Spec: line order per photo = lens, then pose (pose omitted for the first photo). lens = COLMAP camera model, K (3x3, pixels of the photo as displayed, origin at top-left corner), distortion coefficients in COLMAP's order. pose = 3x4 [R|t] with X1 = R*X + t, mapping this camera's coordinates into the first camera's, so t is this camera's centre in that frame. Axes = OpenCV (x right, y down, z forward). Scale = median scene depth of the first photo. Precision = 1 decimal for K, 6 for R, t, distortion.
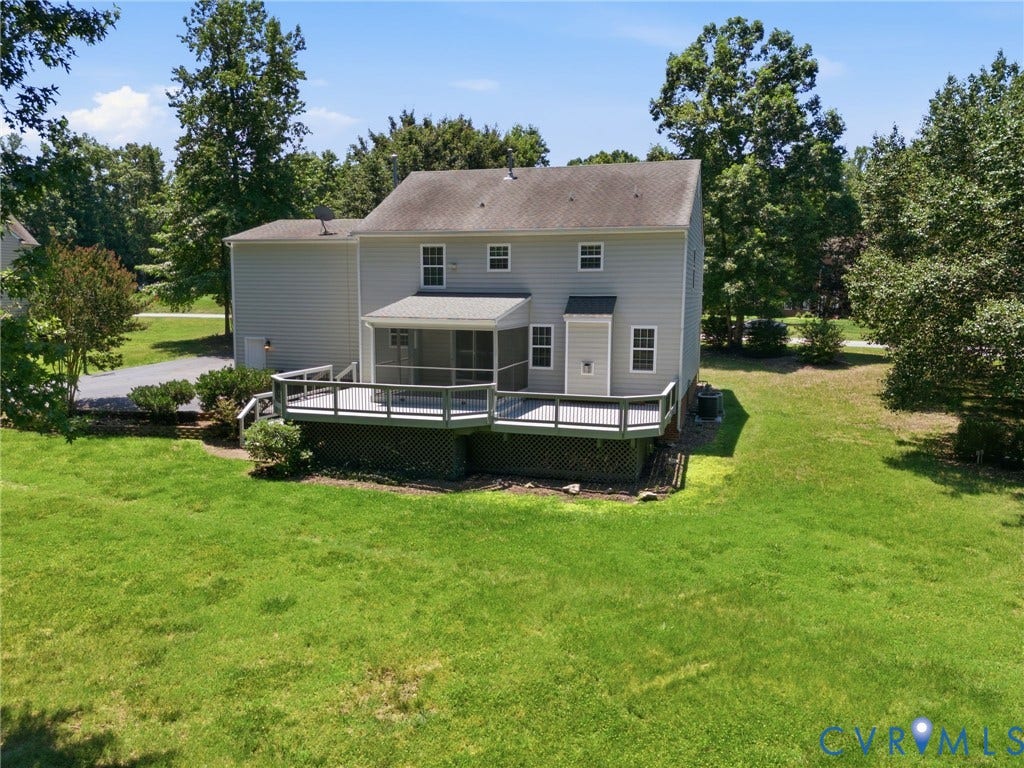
lens RADIAL K [[753.4, 0, 512.0], [0, 753.4, 384.0], [0, 0, 1]] dist [0.064014, -0.000791]
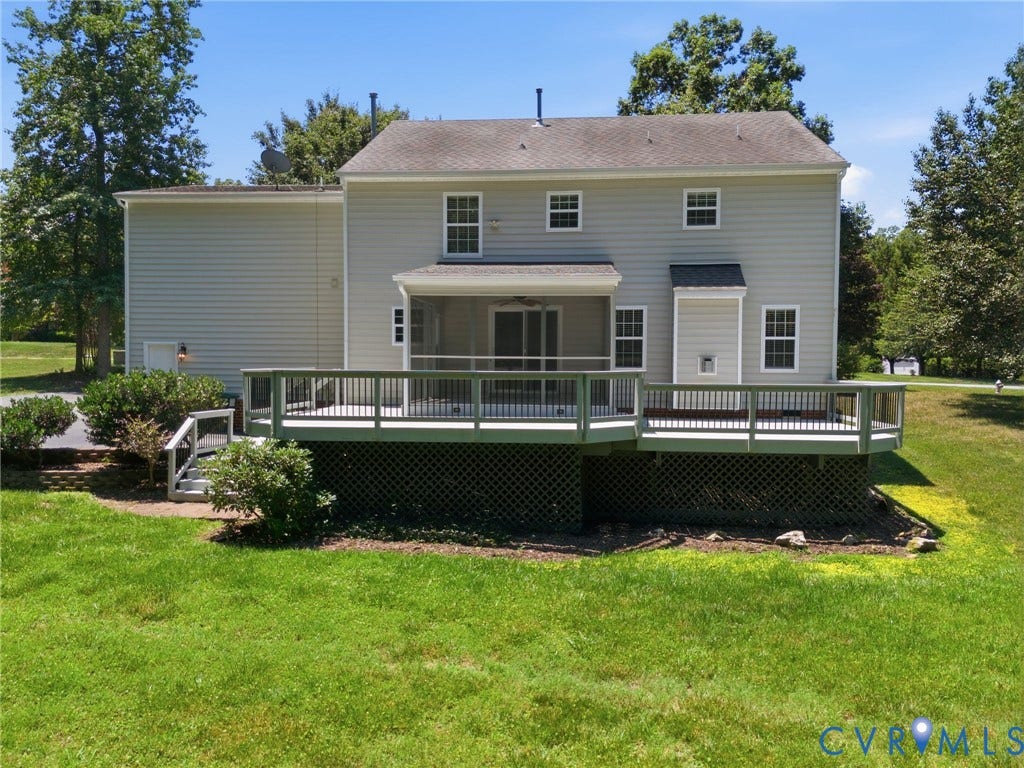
lens RADIAL K [[757.0, 0, 512.0], [0, 757.0, 384.0], [0, 0, 1]] dist [0.042242, -0.006697]
pose [[0.979950, -0.006658, 0.199131, -0.210356], [0.024874, 0.995710, -0.089121, 0.052620], [-0.197683, 0.092287, 0.975912, 0.356730]]
